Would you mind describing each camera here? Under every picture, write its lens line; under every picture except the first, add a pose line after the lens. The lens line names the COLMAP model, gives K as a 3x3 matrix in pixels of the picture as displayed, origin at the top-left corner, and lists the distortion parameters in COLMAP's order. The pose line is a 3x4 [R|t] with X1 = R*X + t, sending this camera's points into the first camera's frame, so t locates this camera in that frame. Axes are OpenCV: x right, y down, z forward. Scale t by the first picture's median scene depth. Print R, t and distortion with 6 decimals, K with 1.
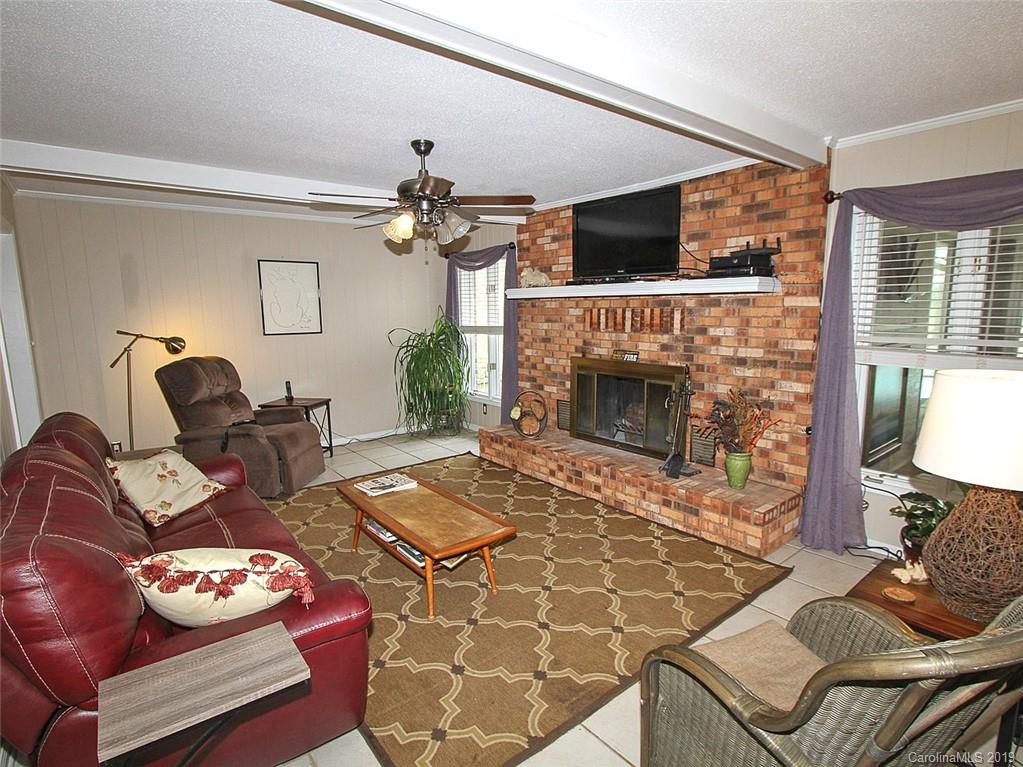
lens RADIAL K [[533.7, 0, 513.0], [0, 533.7, 390.4], [0, 0, 1]] dist [-0.005878, -0.001455]
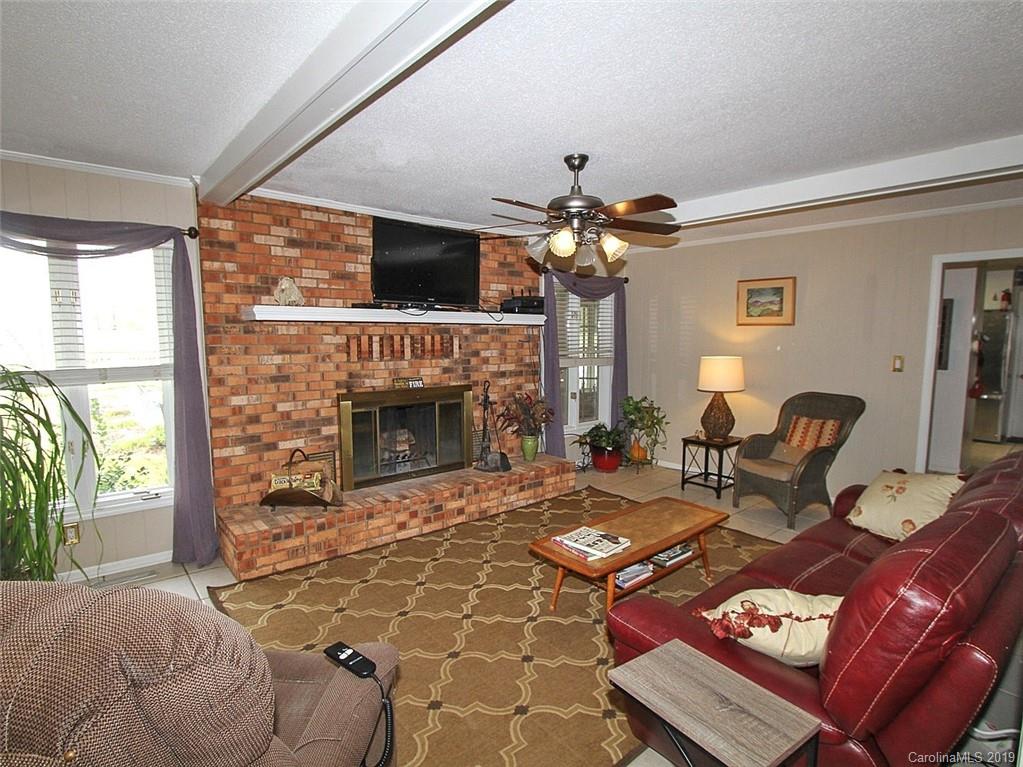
lens RADIAL K [[546.2, 0, 516.6], [0, 546.2, 396.7], [0, 0, 1]] dist [-0.030932, 0.000615]
pose [[-0.041685, -0.109353, 0.993129, -0.830292], [0.147943, 0.982360, 0.114377, -0.130296], [-0.988117, 0.151694, -0.024771, 0.859871]]
